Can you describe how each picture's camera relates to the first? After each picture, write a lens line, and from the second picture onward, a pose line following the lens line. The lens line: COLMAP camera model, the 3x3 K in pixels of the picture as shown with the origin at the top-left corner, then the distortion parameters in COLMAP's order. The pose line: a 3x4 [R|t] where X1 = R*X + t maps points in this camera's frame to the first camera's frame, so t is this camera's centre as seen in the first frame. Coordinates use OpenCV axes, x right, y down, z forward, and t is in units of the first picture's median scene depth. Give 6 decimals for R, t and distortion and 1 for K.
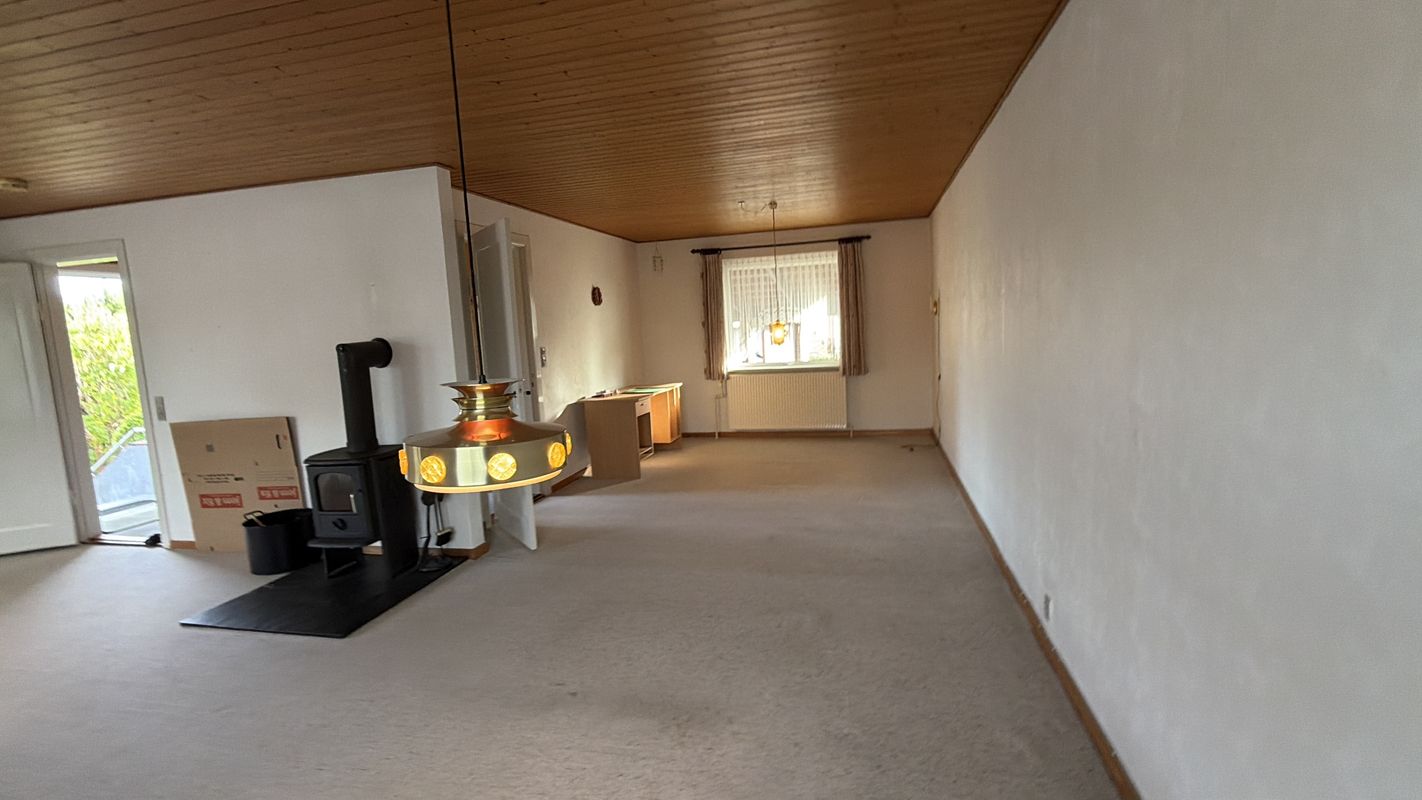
lens RADIAL K [[653.9, 0, 712.5], [0, 653.9, 401.2], [0, 0, 1]] dist [-0.004640, 0.000033]
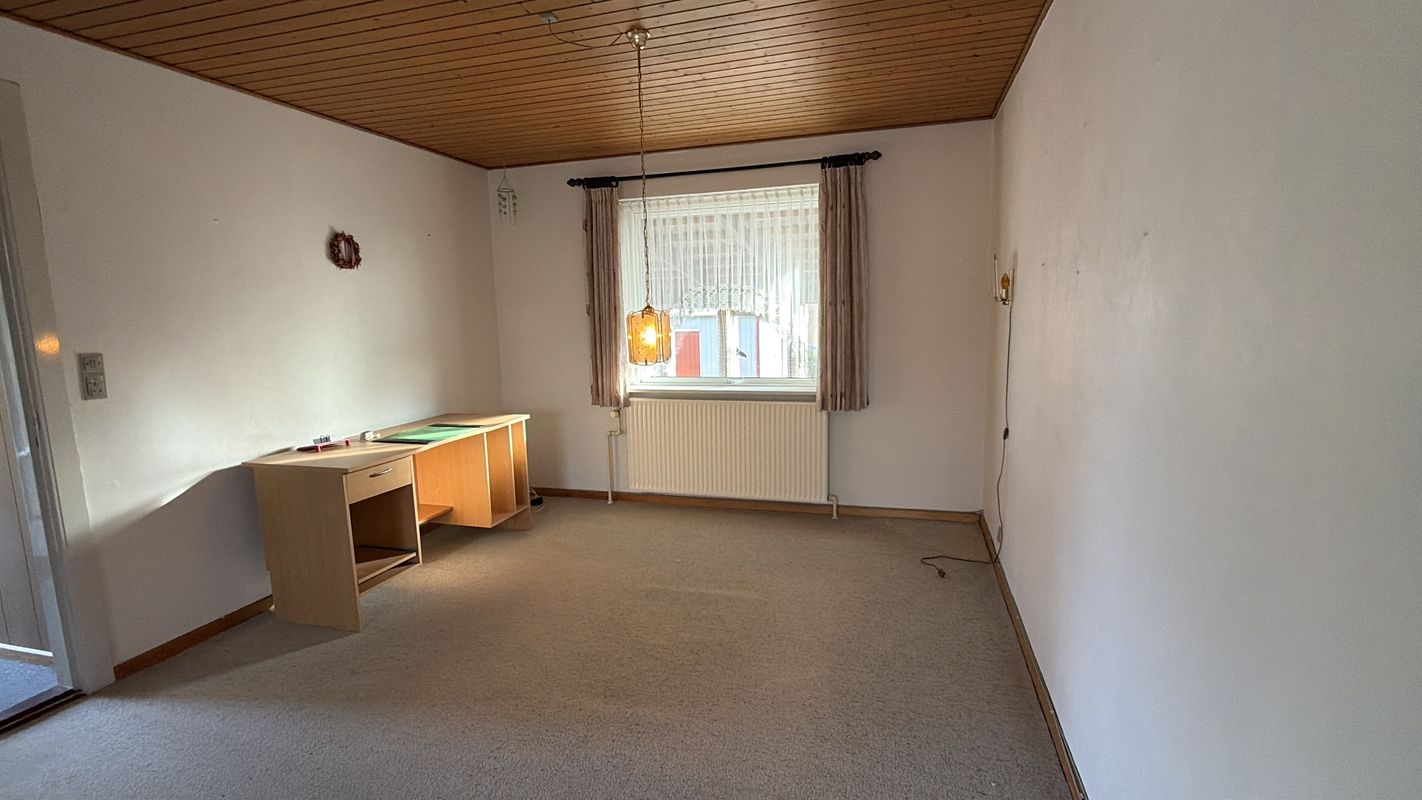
lens RADIAL K [[640.1, 0, 711.0], [0, 640.1, 400.0], [0, 0, 1]] dist [0.000409, 0.000030]
pose [[0.997974, 0.036357, -0.052207, 0.133383], [-0.035094, 0.999074, 0.024891, -0.057733], [0.053064, -0.023008, 0.998326, 0.450589]]
